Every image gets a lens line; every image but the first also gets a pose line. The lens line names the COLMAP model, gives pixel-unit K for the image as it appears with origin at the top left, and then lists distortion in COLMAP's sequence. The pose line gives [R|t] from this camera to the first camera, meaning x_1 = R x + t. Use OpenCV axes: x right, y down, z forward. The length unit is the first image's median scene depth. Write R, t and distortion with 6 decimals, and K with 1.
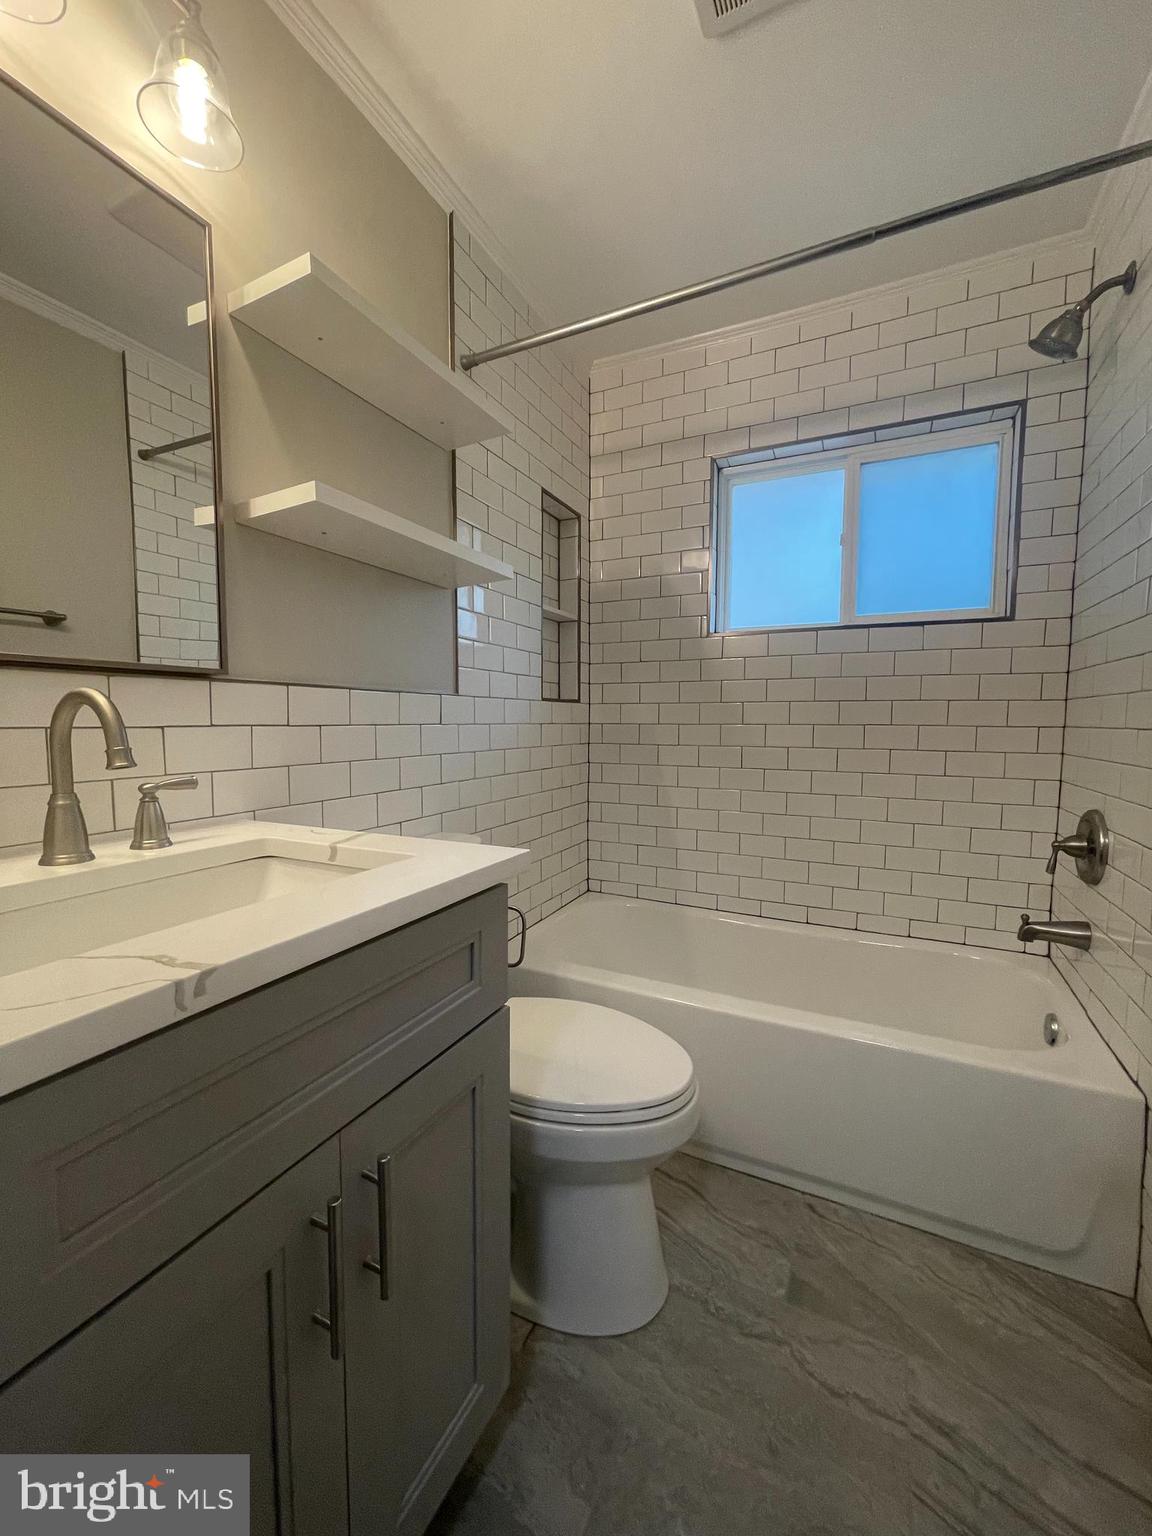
lens RADIAL K [[622.4, 0, 579.5], [0, 622.4, 770.6], [0, 0, 1]] dist [-0.003684, 0.002518]
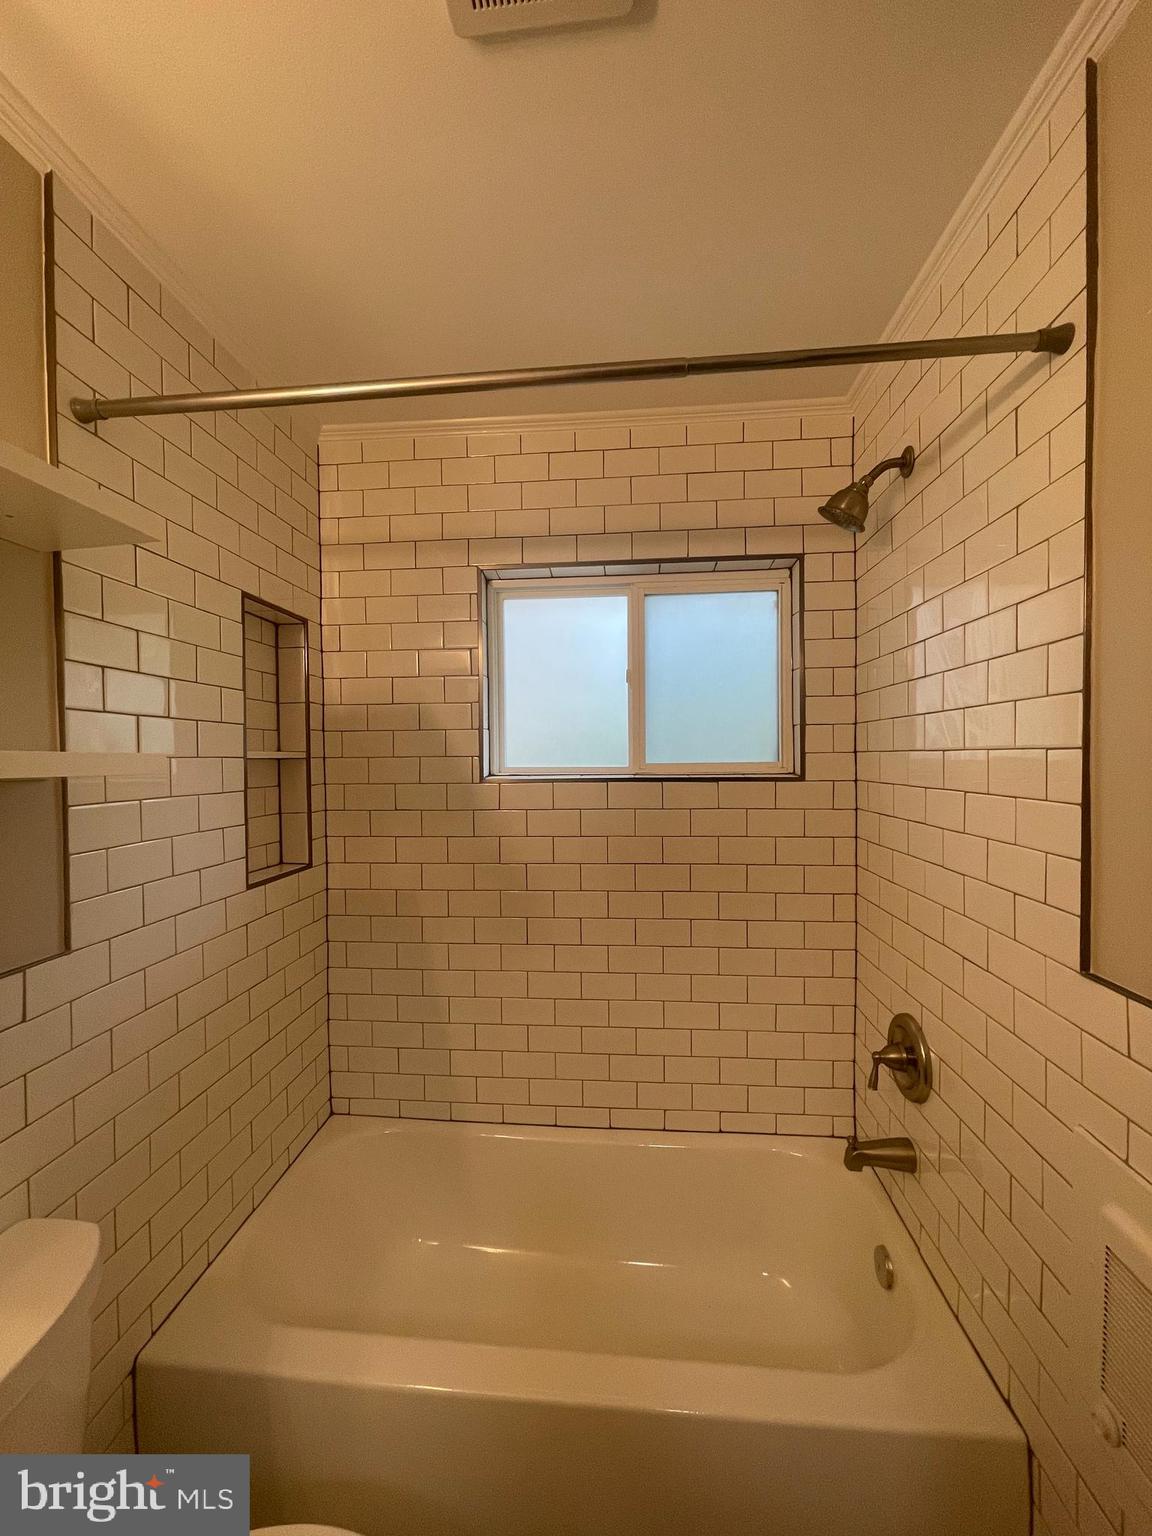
lens RADIAL K [[622.4, 0, 579.5], [0, 622.4, 770.6], [0, 0, 1]] dist [-0.003684, 0.002518]
pose [[0.933701, -0.020342, 0.357476, 0.040726], [0.041937, 0.997726, -0.052761, -0.196993], [-0.355590, 0.064254, 0.932431, 0.216063]]
